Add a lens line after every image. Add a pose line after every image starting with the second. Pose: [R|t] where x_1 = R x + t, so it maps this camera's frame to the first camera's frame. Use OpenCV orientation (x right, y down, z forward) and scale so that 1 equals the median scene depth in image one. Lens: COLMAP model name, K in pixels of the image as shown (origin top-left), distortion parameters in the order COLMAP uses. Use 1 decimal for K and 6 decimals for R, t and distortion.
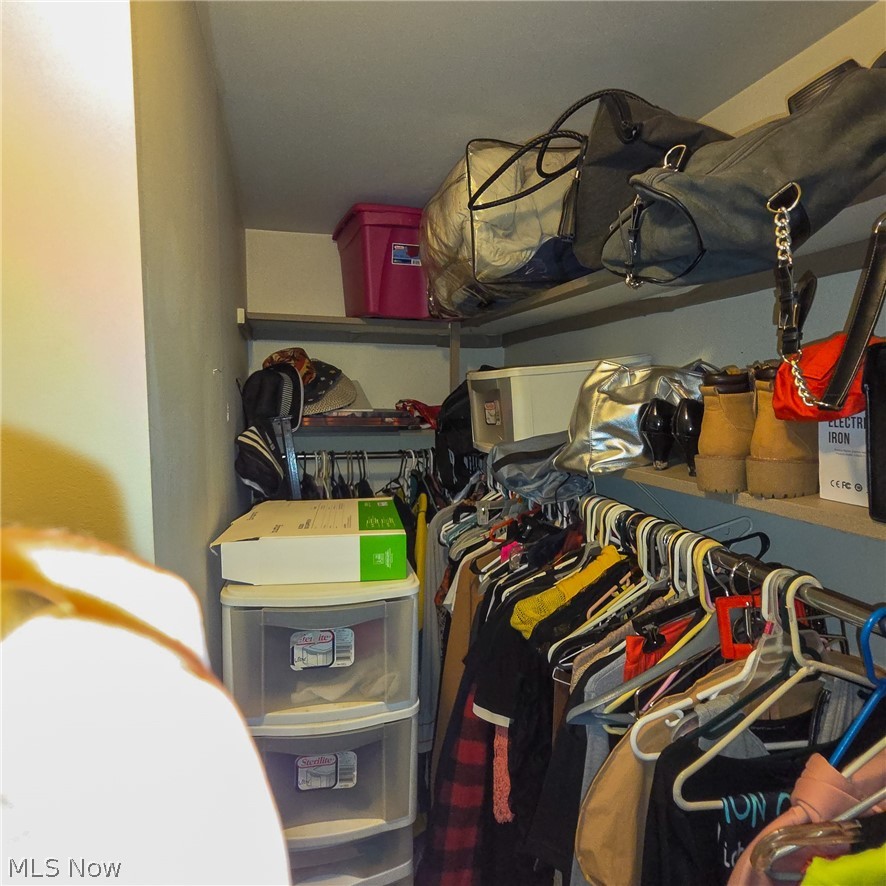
lens RADIAL K [[559.8, 0, 443.0], [0, 559.8, 443.0], [0, 0, 1]] dist [-0.001292, -0.000762]
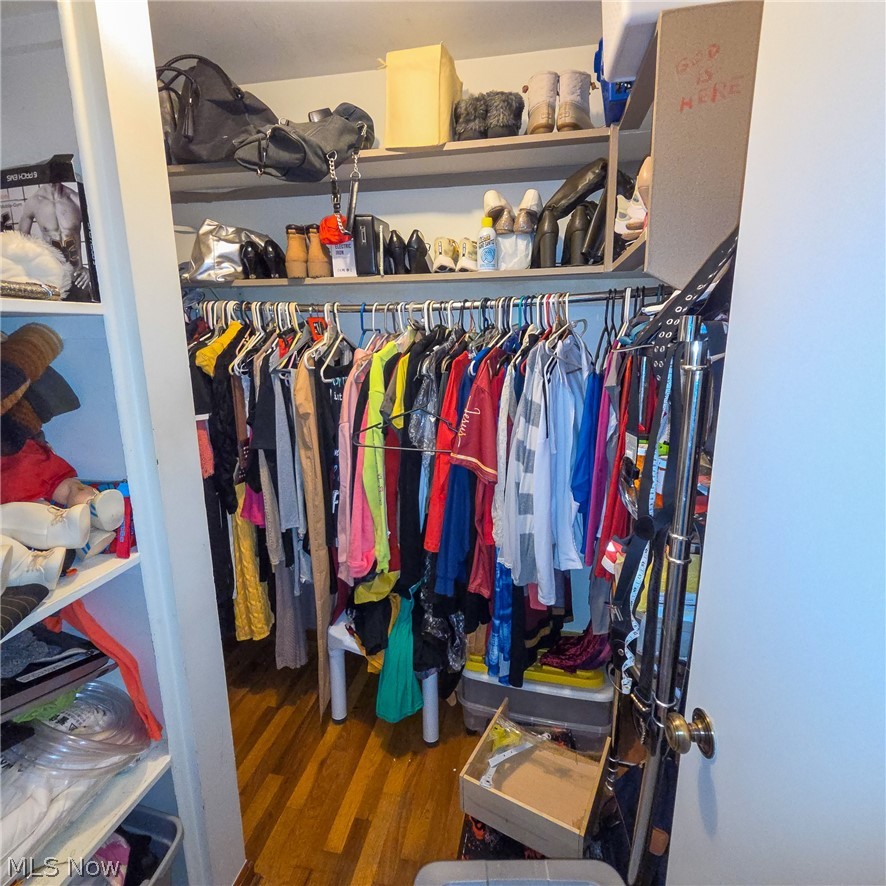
lens RADIAL K [[491.7, 0, 443.0], [0, 491.7, 443.0], [0, 0, 1]] dist [0.000617, 0.000138]
pose [[0.441575, -0.184542, 0.878041, -1.039004], [0.080119, 0.982820, 0.166272, 0.413567], [-0.893640, -0.003074, 0.448774, -0.427013]]
